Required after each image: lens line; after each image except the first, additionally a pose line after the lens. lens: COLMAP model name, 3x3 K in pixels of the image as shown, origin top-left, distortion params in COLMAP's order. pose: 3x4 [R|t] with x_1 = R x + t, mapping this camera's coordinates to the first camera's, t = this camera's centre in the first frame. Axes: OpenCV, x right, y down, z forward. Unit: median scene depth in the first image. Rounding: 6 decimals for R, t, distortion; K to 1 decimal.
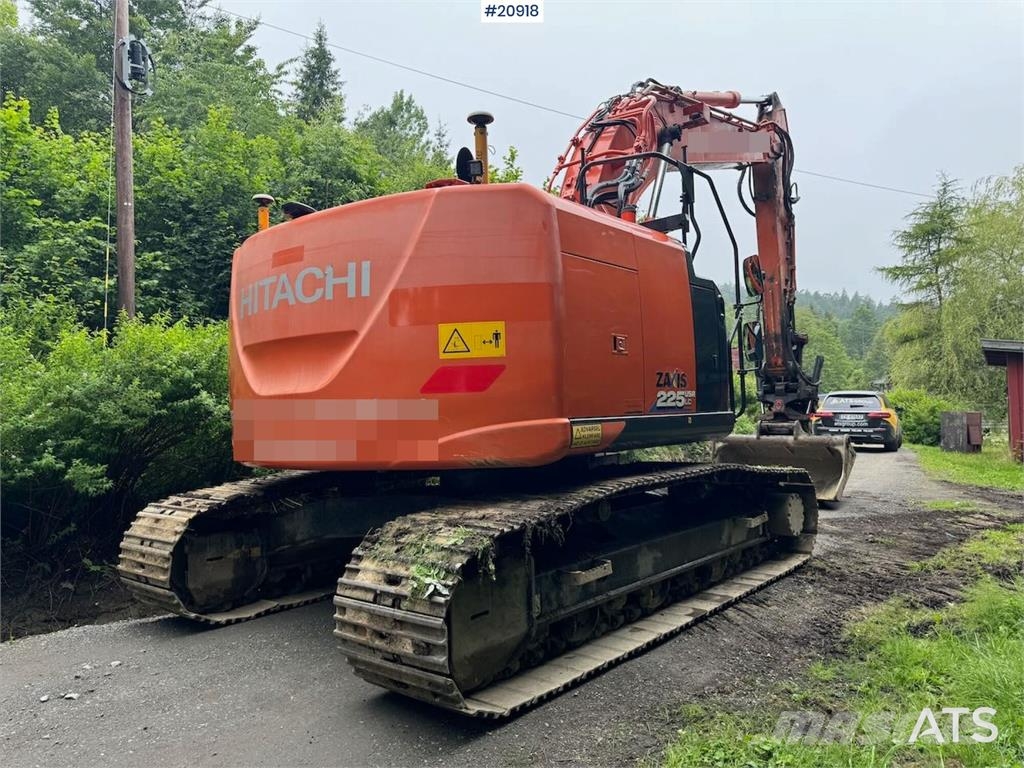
lens RADIAL K [[735.0, 0, 511.8], [0, 735.0, 386.8], [0, 0, 1]] dist [0.124939, -0.201655]
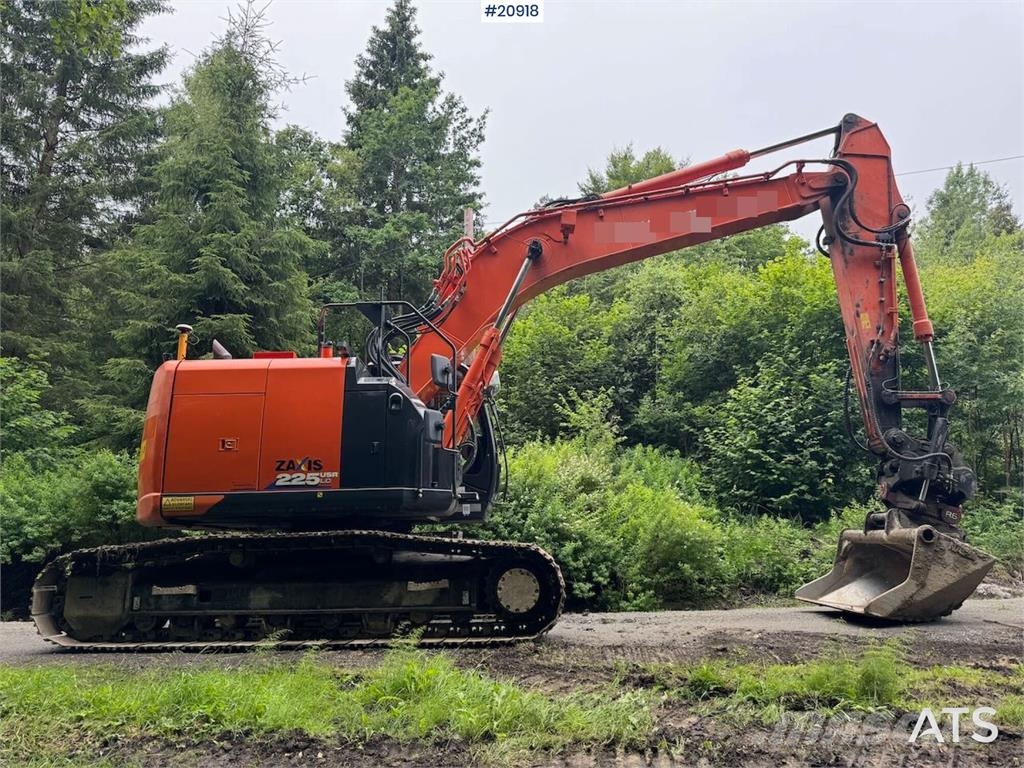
lens RADIAL K [[735.0, 0, 511.8], [0, 735.0, 386.8], [0, 0, 1]] dist [0.124939, -0.201655]
pose [[0.610548, -0.150278, -0.777591, 1.571732], [0.021761, 0.984645, -0.173207, 0.095965], [0.791680, 0.088830, 0.604443, 0.474856]]
